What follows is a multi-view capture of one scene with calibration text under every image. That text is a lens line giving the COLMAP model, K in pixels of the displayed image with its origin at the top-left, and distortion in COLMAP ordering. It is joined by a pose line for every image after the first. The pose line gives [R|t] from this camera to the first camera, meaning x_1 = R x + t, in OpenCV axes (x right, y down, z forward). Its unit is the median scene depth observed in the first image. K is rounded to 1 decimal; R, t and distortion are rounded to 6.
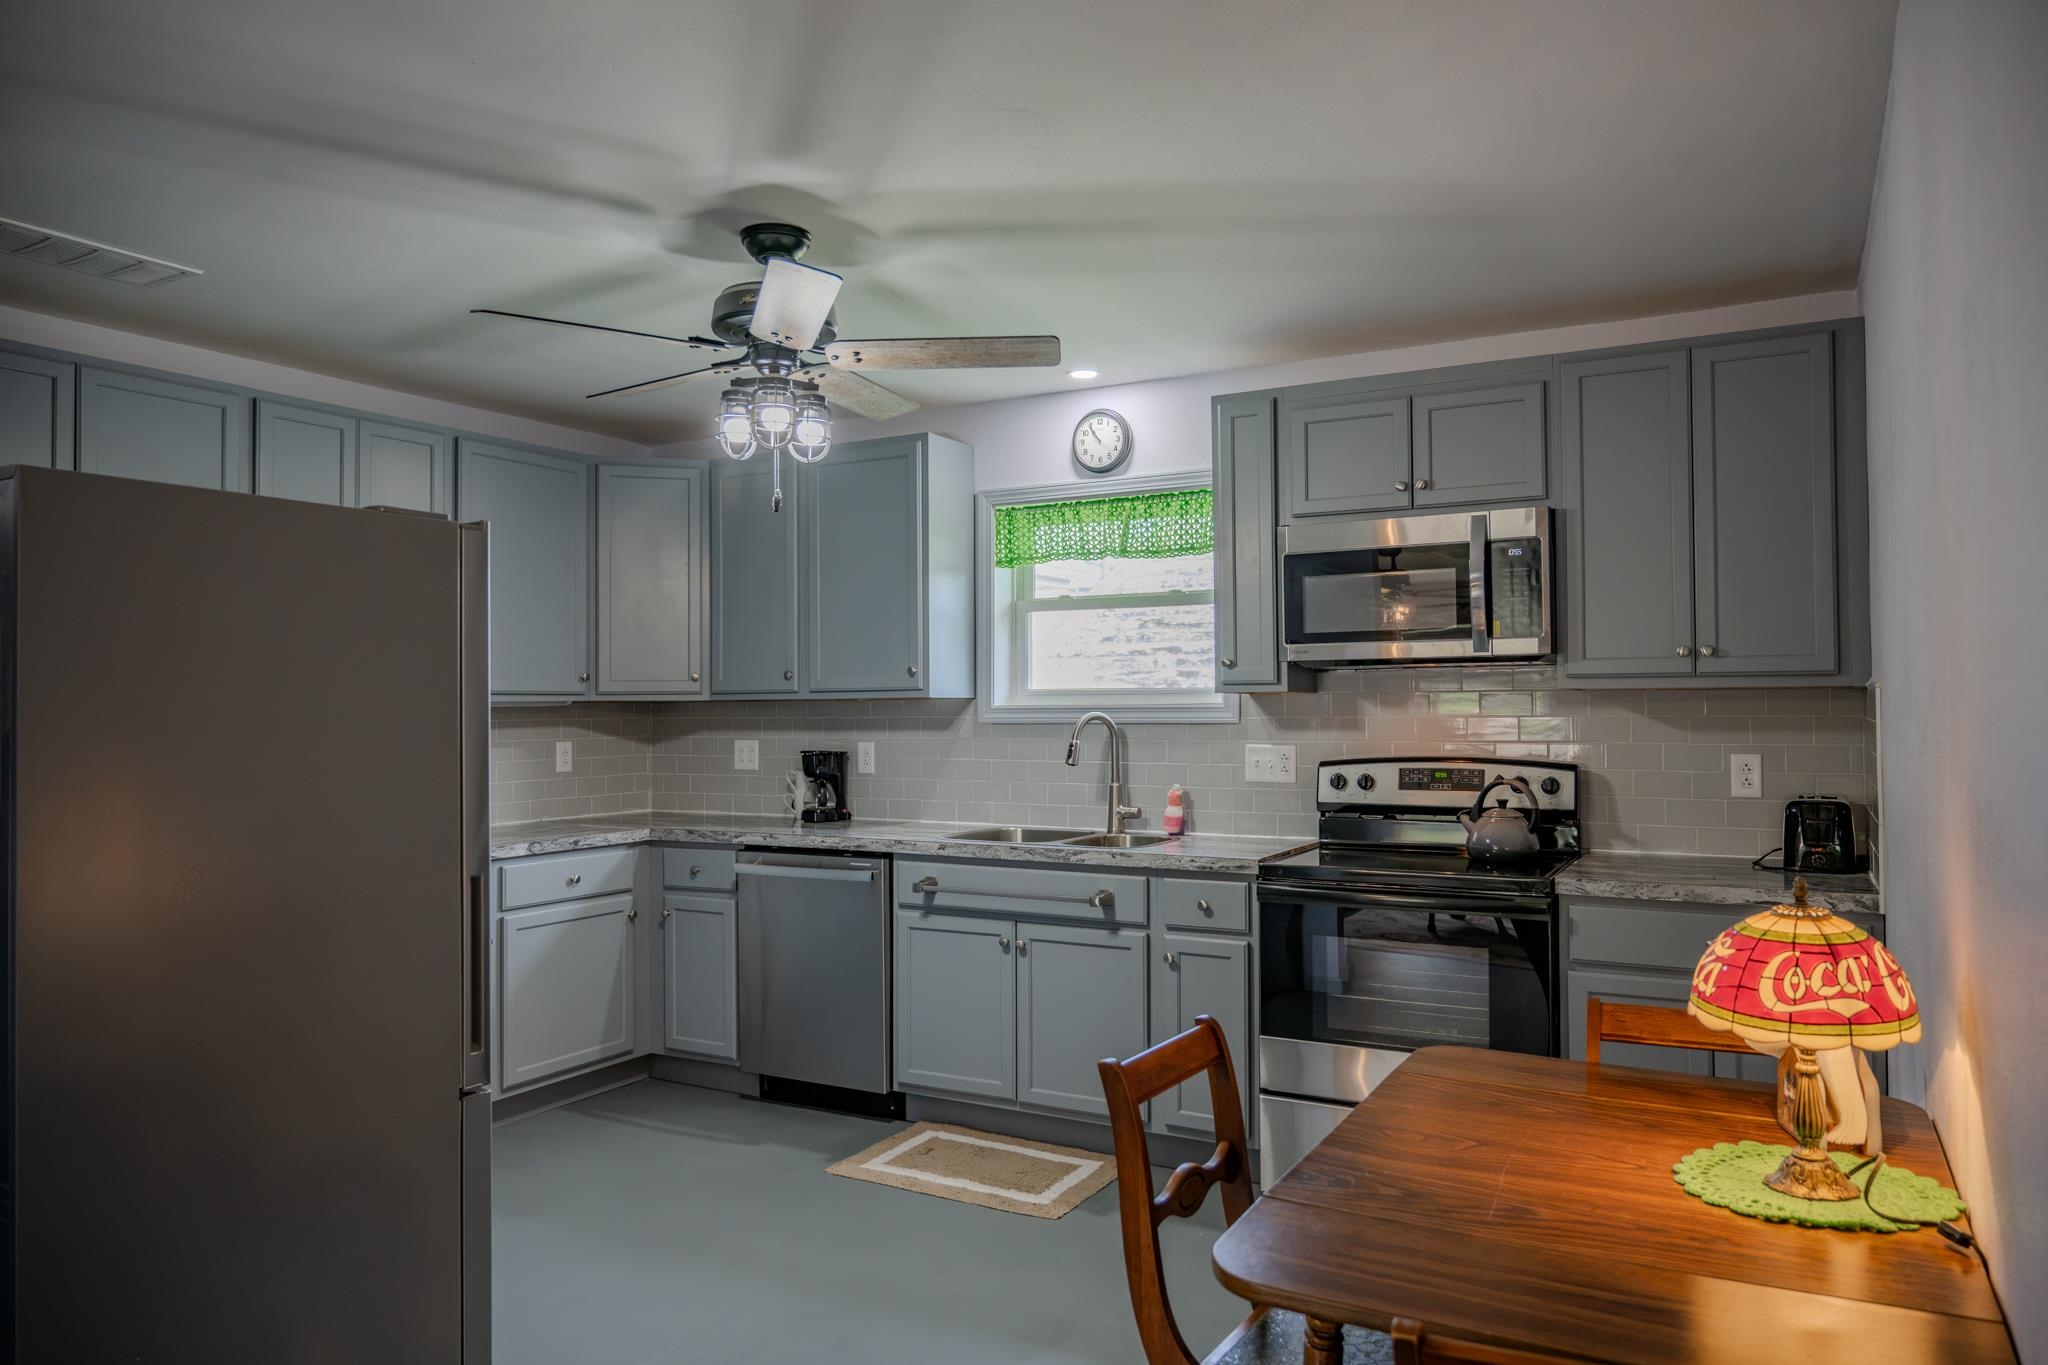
lens RADIAL K [[1364.7, 0, 1032.5], [0, 1364.7, 676.7], [0, 0, 1]] dist [-0.005478, -0.002367]
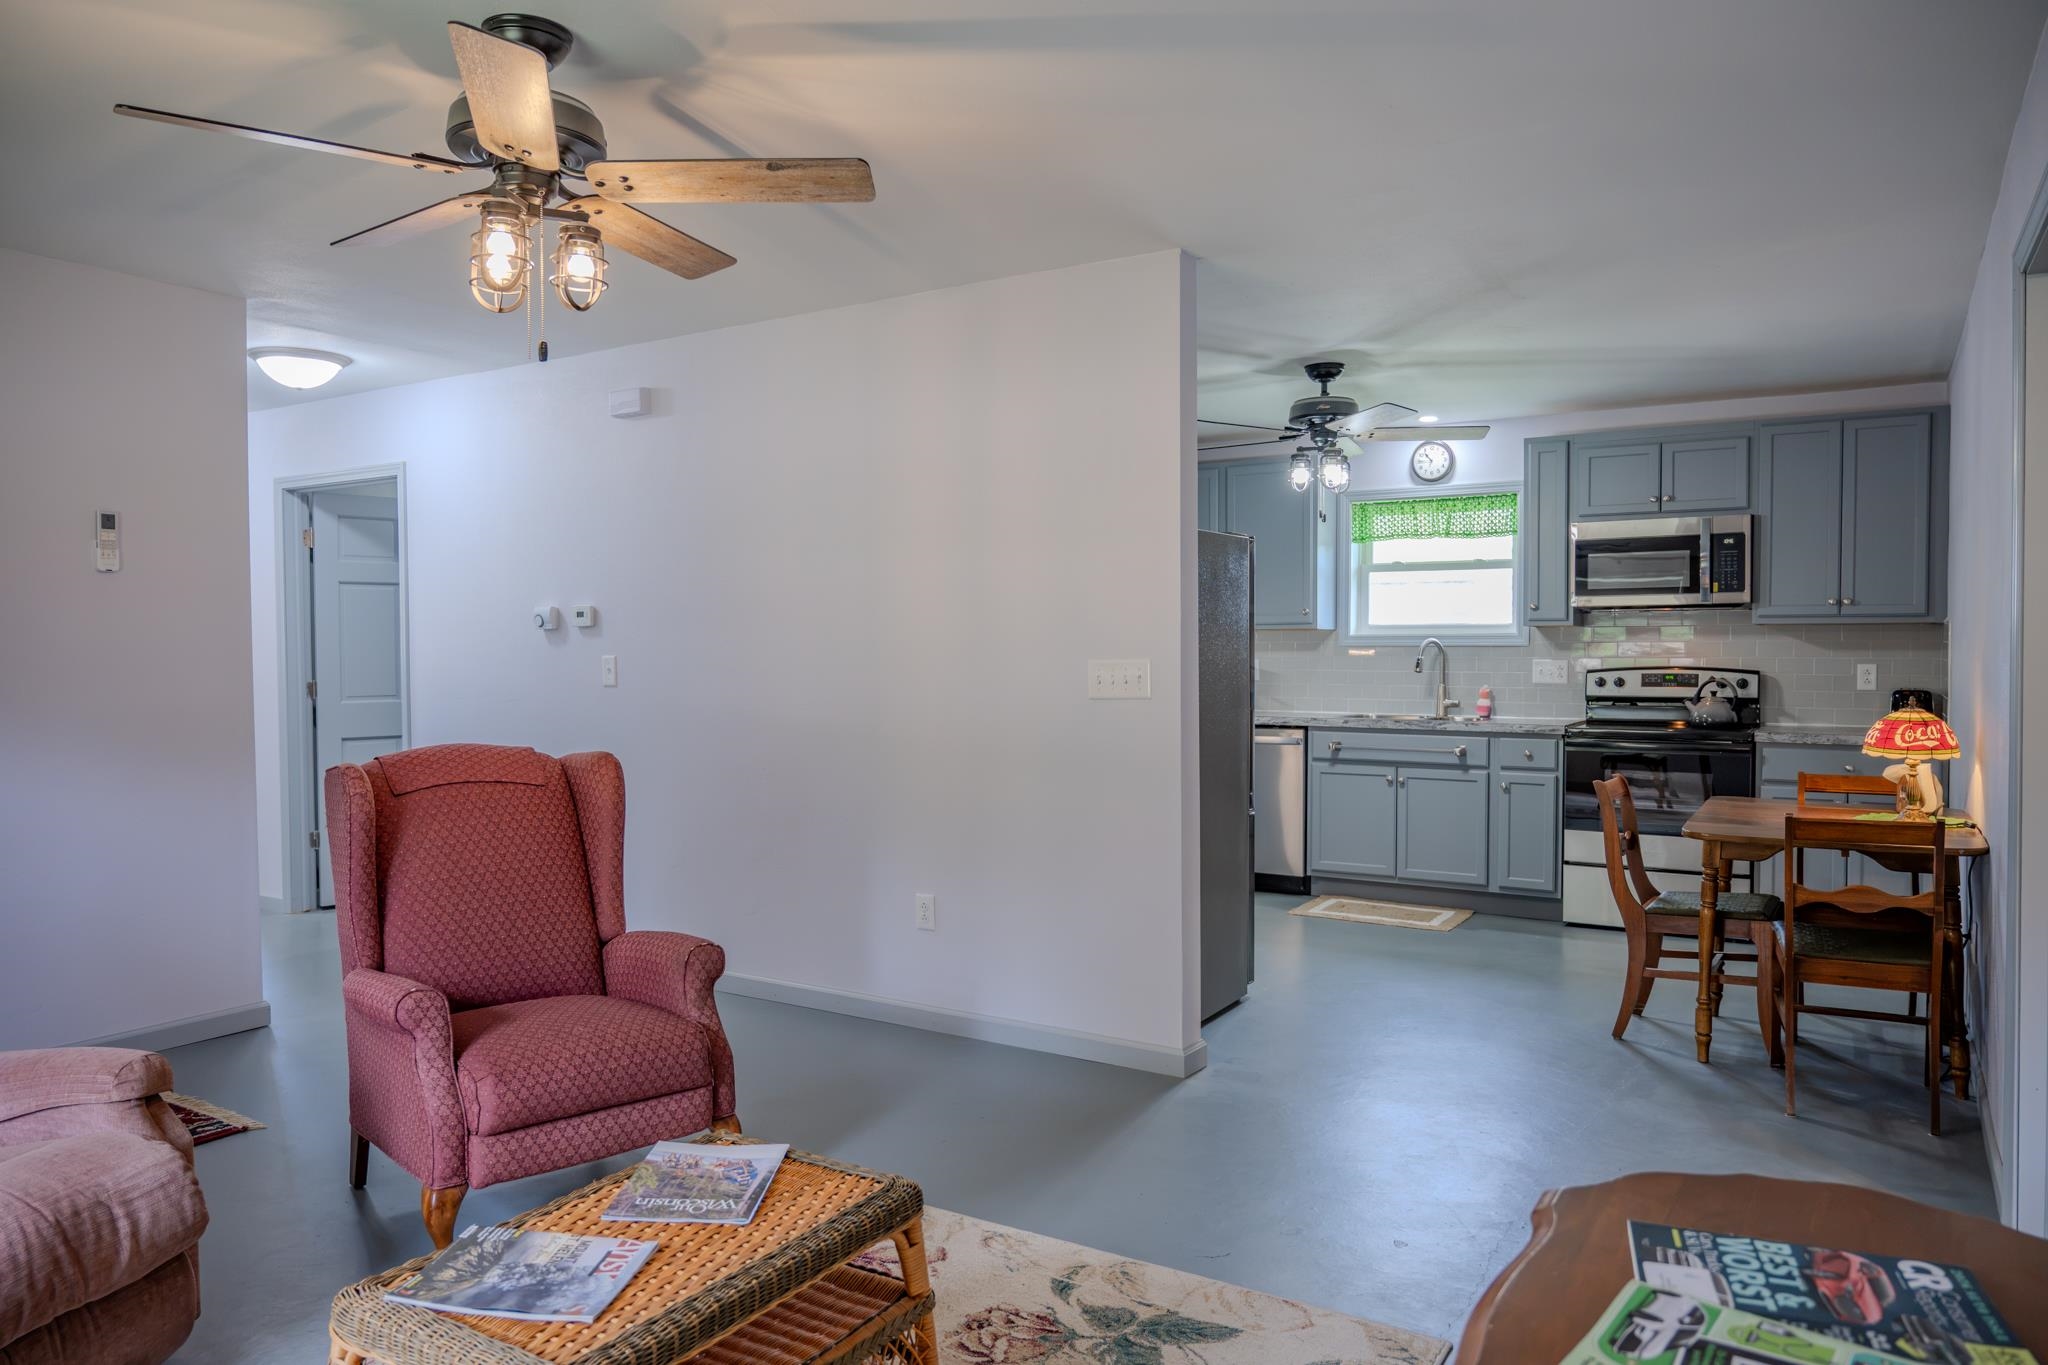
lens RADIAL K [[1364.7, 0, 1018.7], [0, 1364.7, 685.5], [0, 0, 1]] dist [-0.005478, -0.002367]
pose [[0.998835, 0.006923, -0.047749, -0.387998], [-0.004588, 0.998796, 0.048849, 0.006259], [0.048030, -0.048573, 0.997664, -0.636914]]
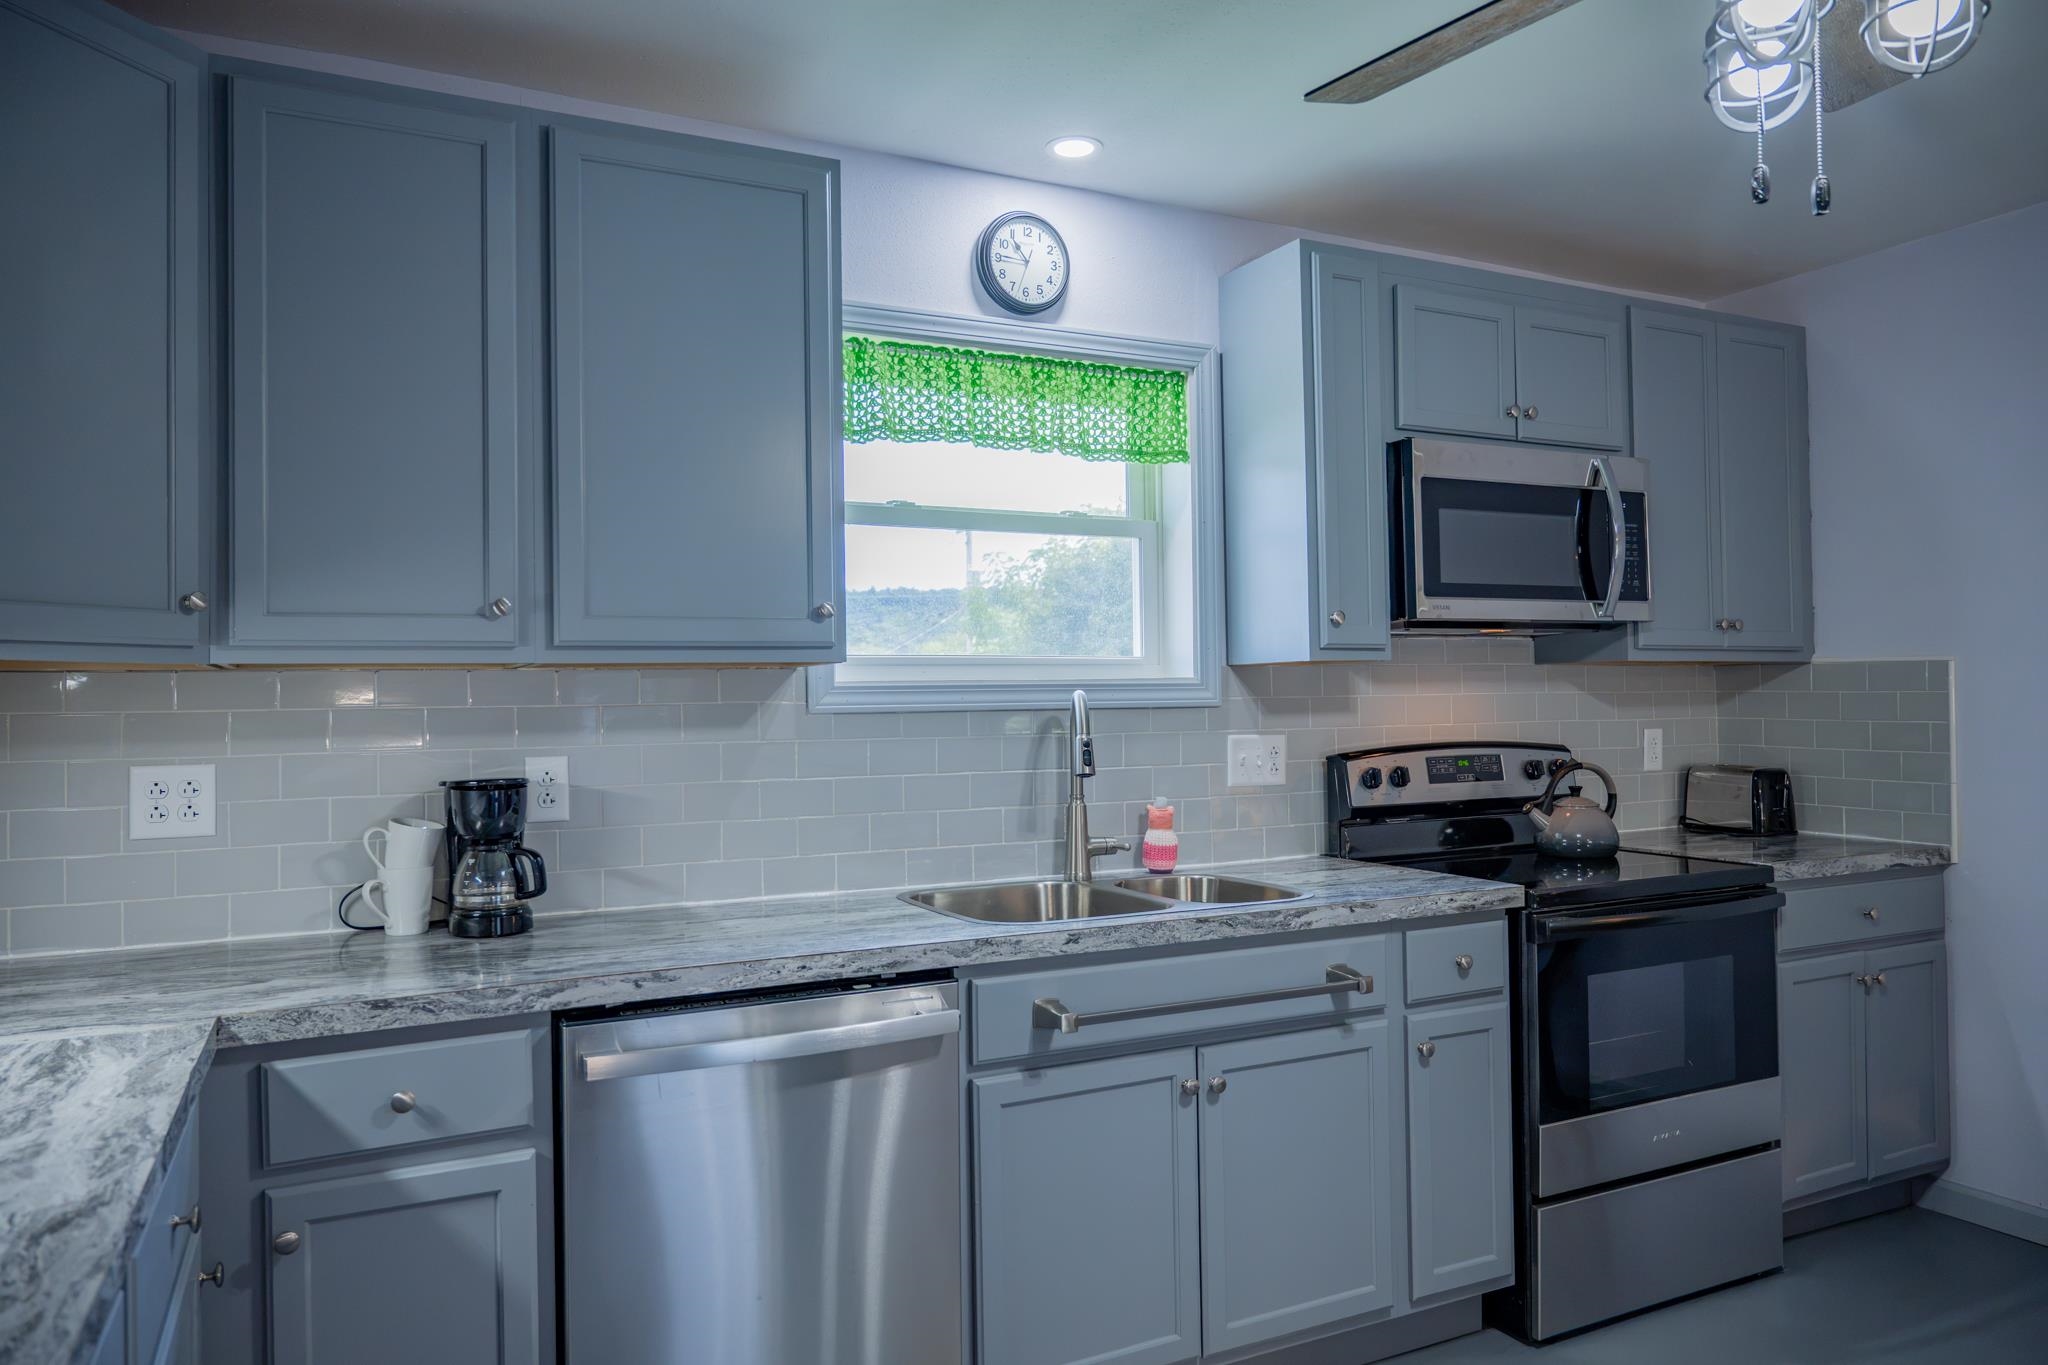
lens RADIAL K [[1364.7, 0, 1026.8], [0, 1364.7, 676.1], [0, 0, 1]] dist [-0.005478, -0.002367]
pose [[0.566149, 0.011830, 0.824218, -0.540013], [-0.009523, 0.999924, -0.007811, 0.027236], [-0.824248, -0.003427, 0.566219, 0.740728]]
